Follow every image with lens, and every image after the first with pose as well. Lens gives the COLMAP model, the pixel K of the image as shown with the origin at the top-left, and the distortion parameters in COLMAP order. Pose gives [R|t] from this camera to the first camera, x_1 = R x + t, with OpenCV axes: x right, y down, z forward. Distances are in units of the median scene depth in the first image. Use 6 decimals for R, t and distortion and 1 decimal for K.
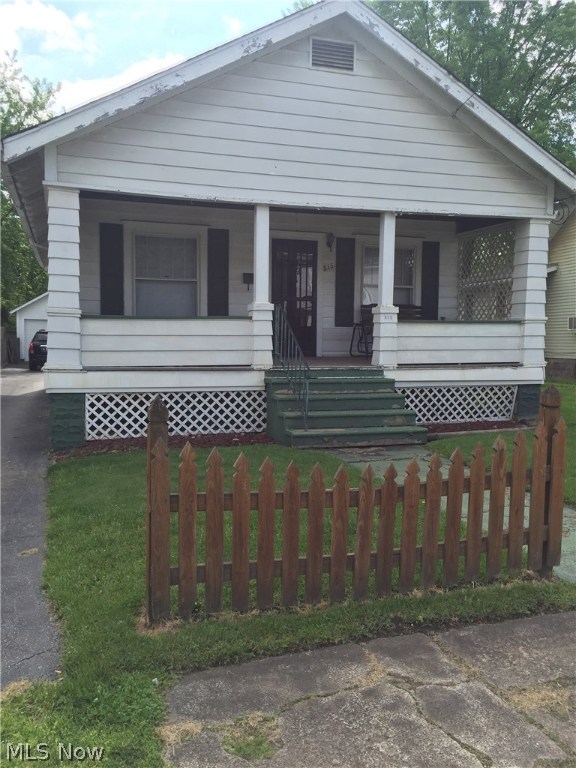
lens RADIAL K [[655.2, 0, 294.5], [0, 655.2, 383.5], [0, 0, 1]] dist [0.120279, -0.099608]
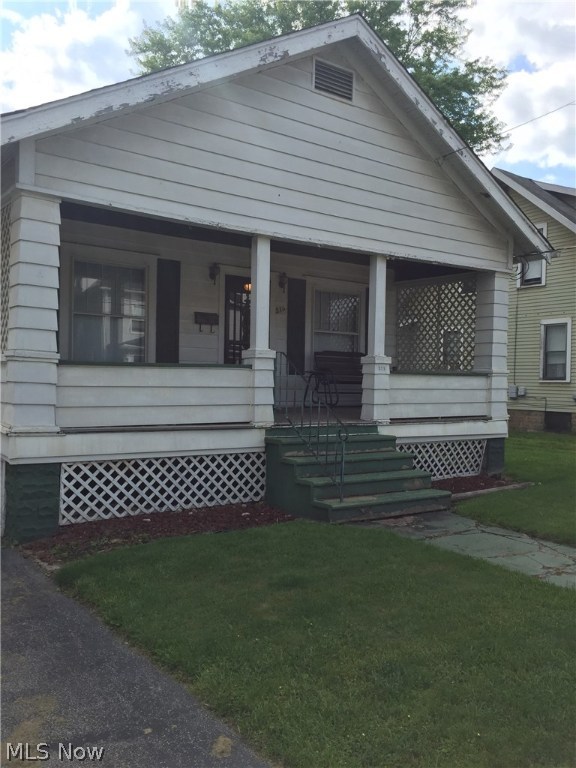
lens RADIAL K [[655.2, 0, 301.8], [0, 655.2, 391.0], [0, 0, 1]] dist [0.120279, -0.099608]
pose [[0.957058, 0.009306, 0.289748, -0.248987], [0.004974, 0.998810, -0.048508, -0.026647], [-0.289855, 0.047867, 0.955873, 0.170408]]
